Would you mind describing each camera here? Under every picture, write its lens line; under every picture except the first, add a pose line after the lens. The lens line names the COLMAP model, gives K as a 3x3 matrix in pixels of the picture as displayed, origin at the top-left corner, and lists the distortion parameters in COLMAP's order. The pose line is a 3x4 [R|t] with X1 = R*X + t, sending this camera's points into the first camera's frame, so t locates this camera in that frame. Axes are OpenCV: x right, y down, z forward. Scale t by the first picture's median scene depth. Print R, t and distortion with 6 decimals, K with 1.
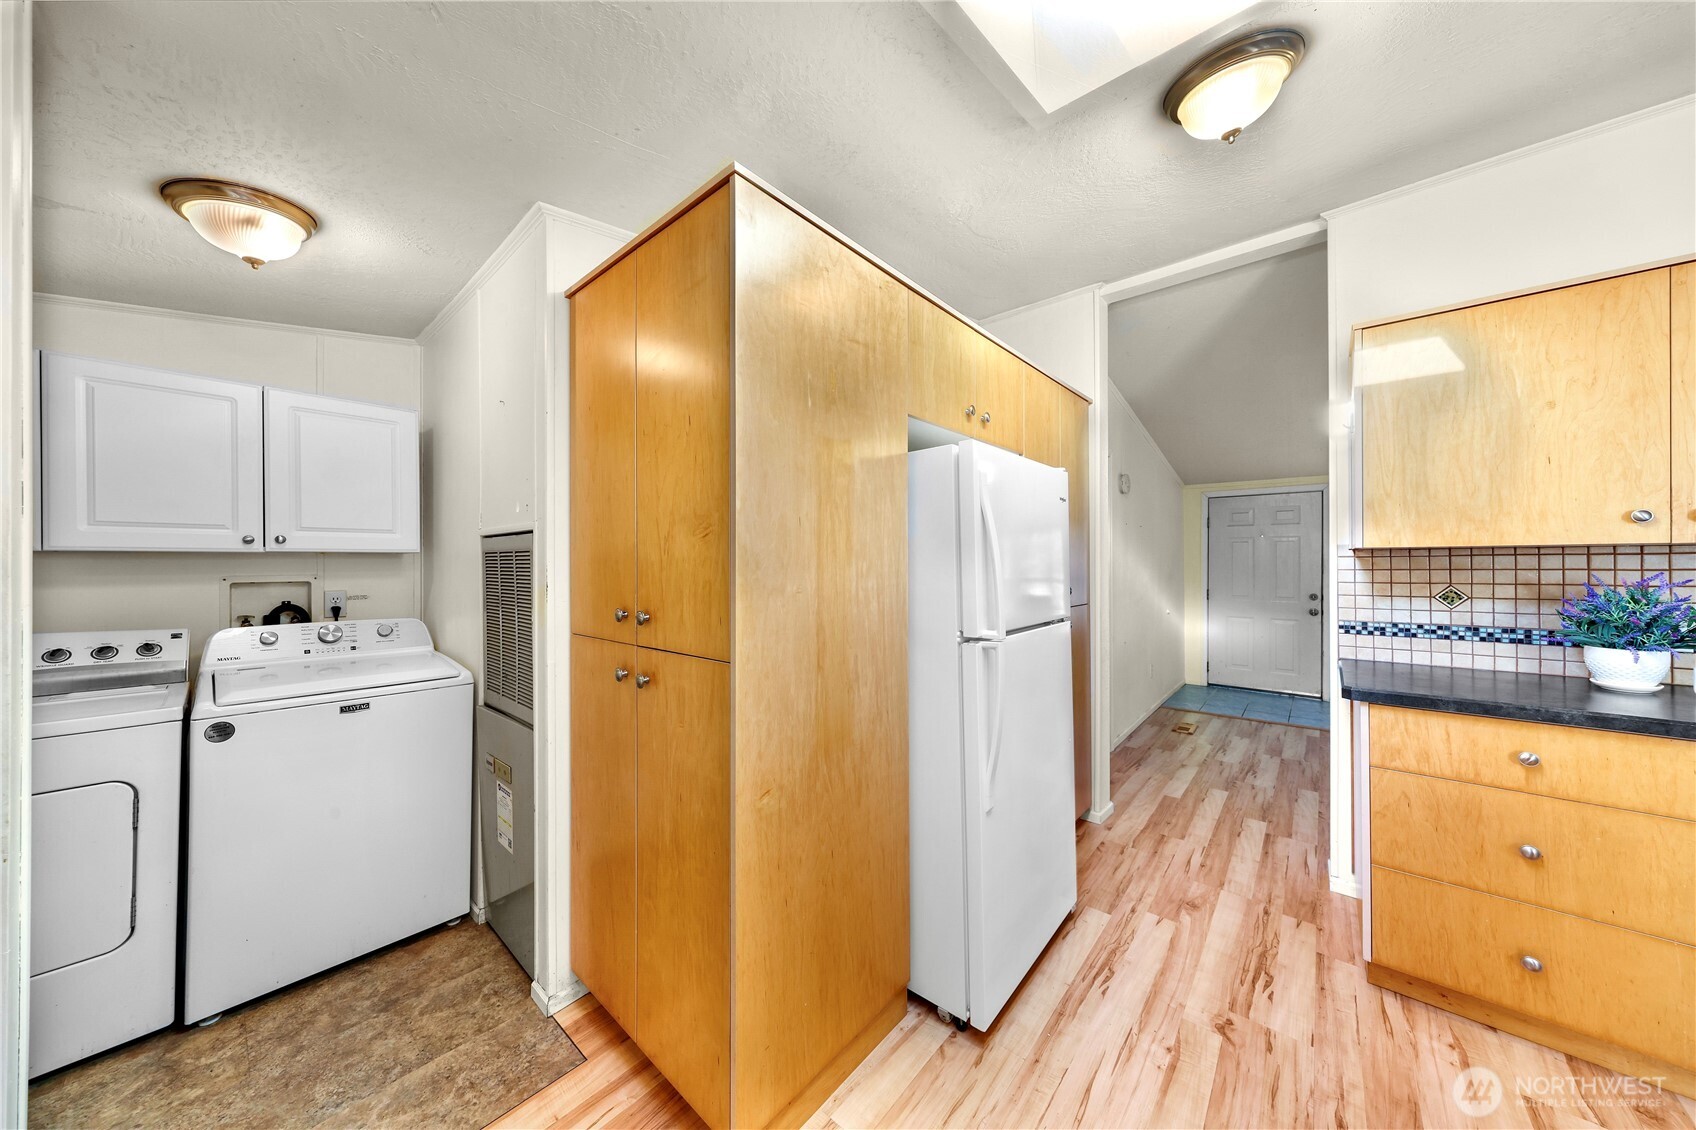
lens RADIAL K [[553.0, 0, 842.7], [0, 553.0, 563.9], [0, 0, 1]] dist [0.001357, 0.000120]
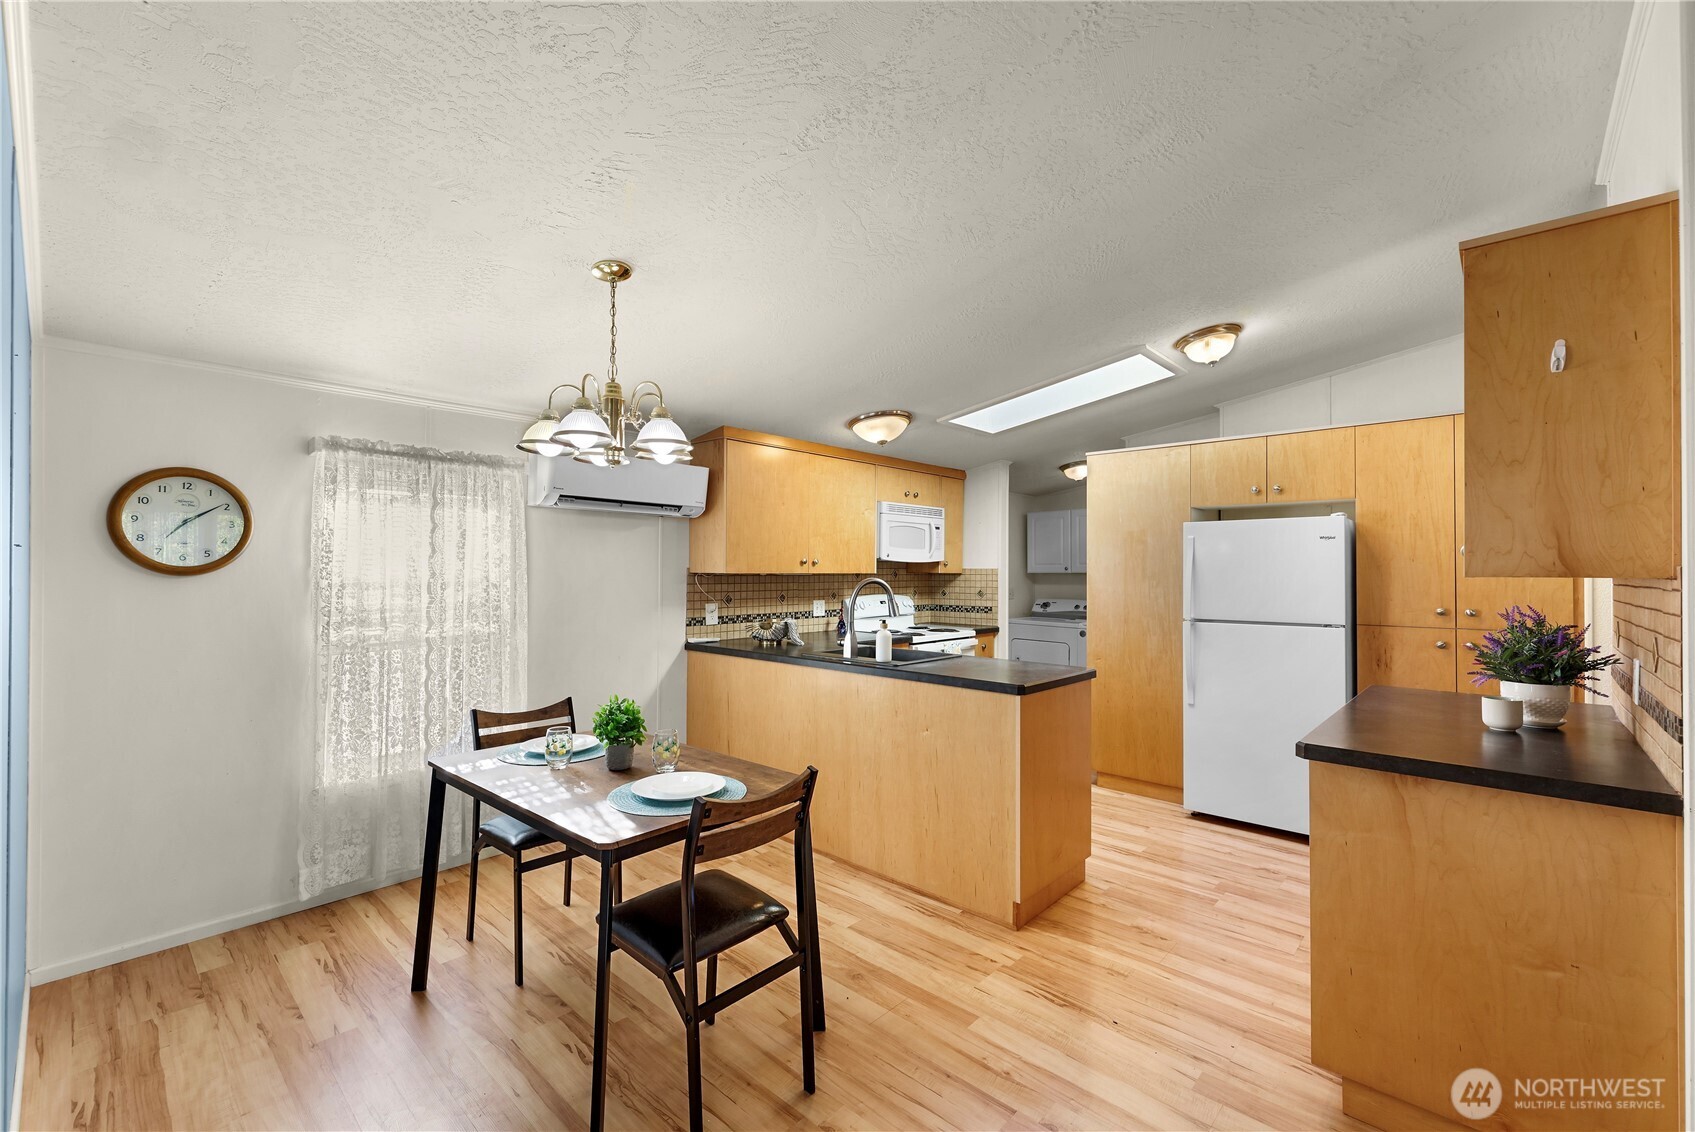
lens RADIAL K [[704.6, 0, 836.1], [0, 704.6, 567.1], [0, 0, 1]] dist [0.001484, 0.000051]
pose [[-0.049347, -0.005714, -0.998765, 2.201933], [-0.003007, 0.999980, -0.005572, -0.026087], [0.998777, 0.002729, -0.049363, -0.129637]]
